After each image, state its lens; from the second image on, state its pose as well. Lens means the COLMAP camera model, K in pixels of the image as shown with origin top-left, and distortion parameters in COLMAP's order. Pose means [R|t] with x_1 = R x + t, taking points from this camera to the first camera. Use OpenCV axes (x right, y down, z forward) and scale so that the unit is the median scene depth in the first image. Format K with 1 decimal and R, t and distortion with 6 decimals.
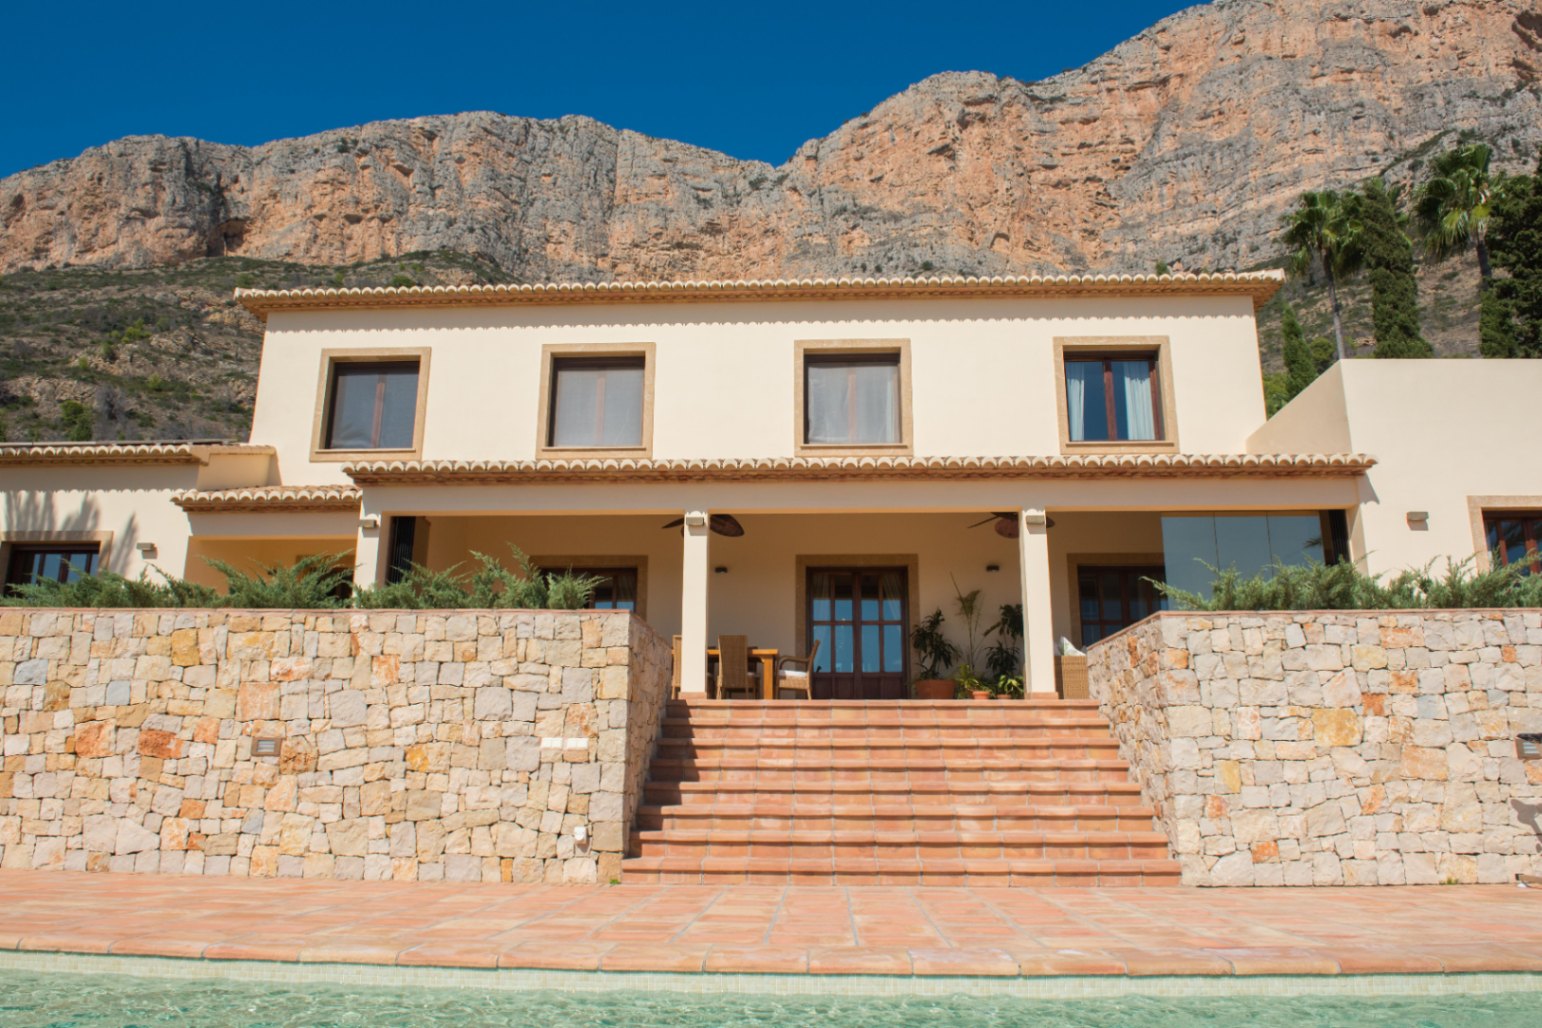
lens RADIAL K [[1070.5, 0, 771.0], [0, 1070.5, 514.0], [0, 0, 1]] dist [-0.044216, -0.006949]
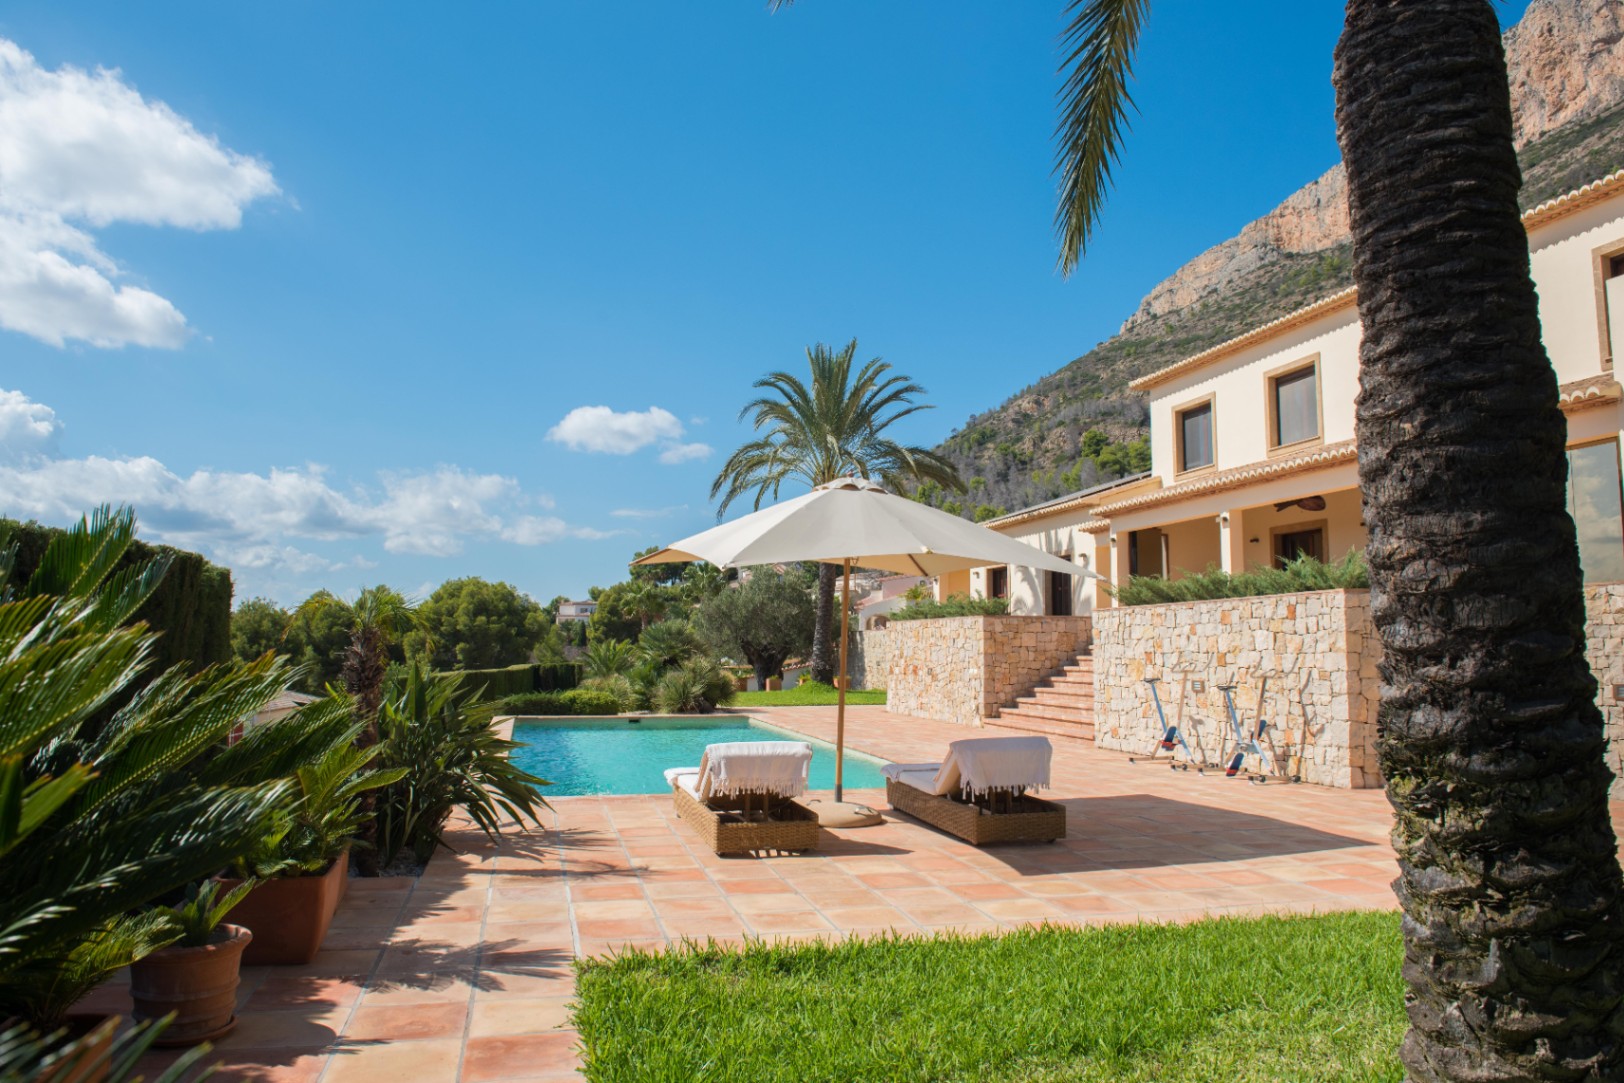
lens RADIAL K [[1127.4, 0, 812.0], [0, 1127.4, 541.5], [0, 0, 1]] dist [-0.044216, -0.006949]
pose [[0.298235, -0.097875, -0.949461, 0.040854], [0.228128, 0.973209, -0.028666, -0.001591], [0.926830, -0.208050, 0.312573, -0.001816]]
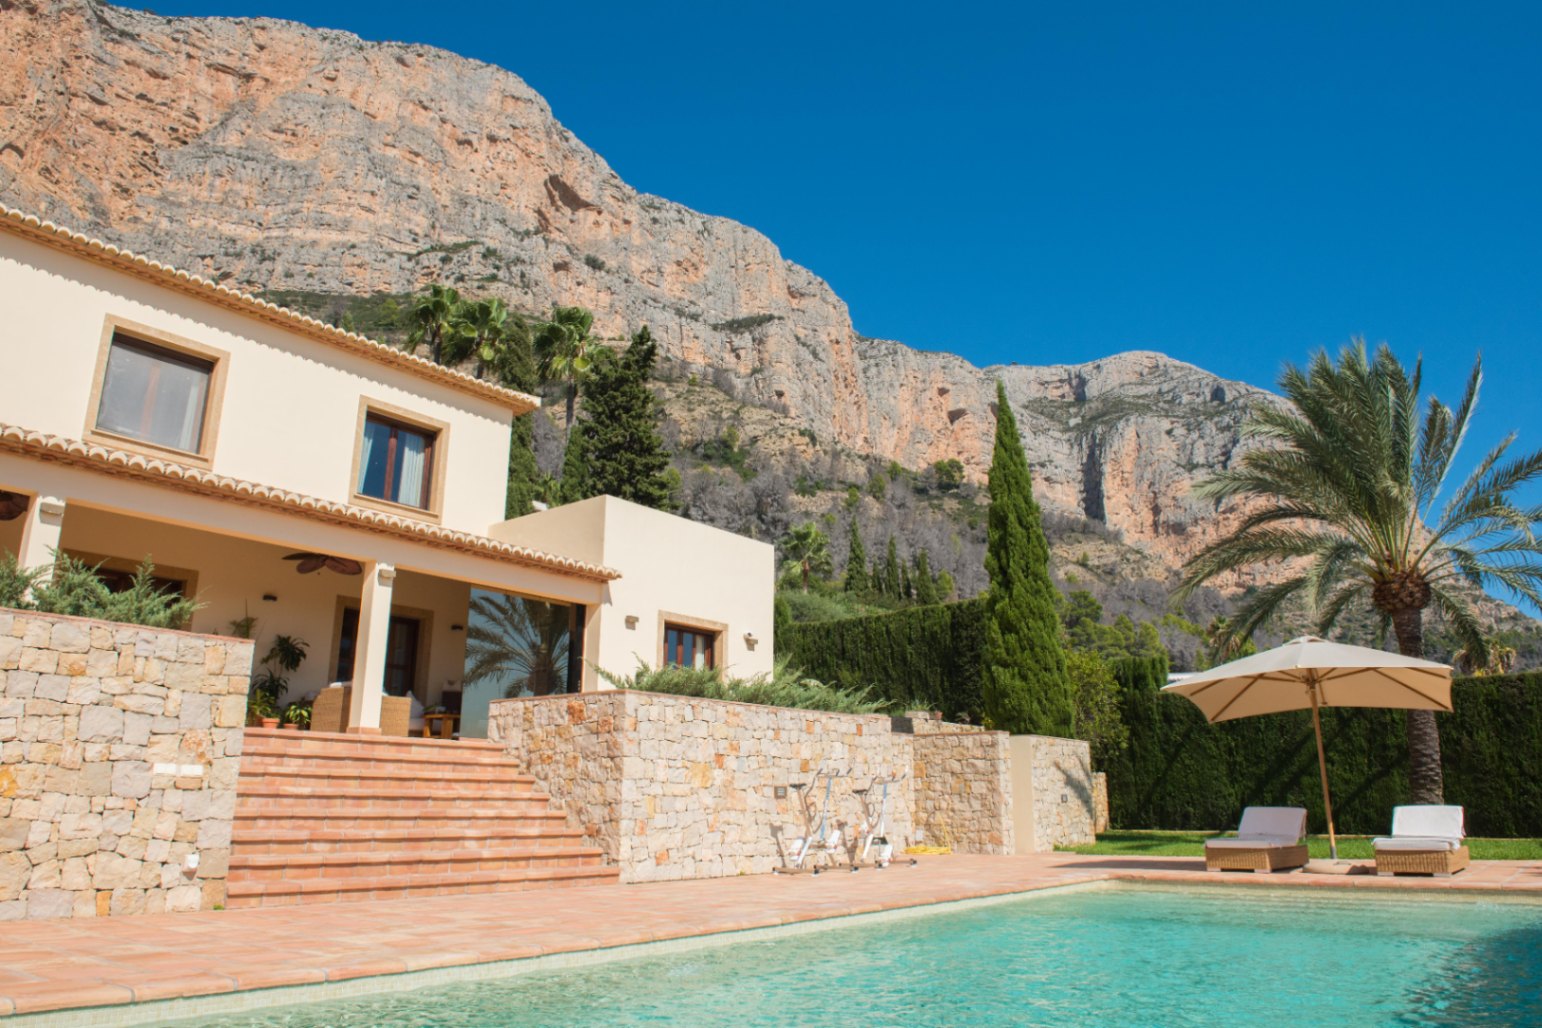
lens RADIAL K [[1070.5, 0, 771.0], [0, 1070.5, 514.0], [0, 0, 1]] dist [-0.044216, -0.006949]
pose [[0.582011, 0.210970, 0.785338, -0.398593], [-0.195624, 0.973723, -0.116600, -0.004321], [-0.789300, -0.085769, 0.607988, 0.002214]]
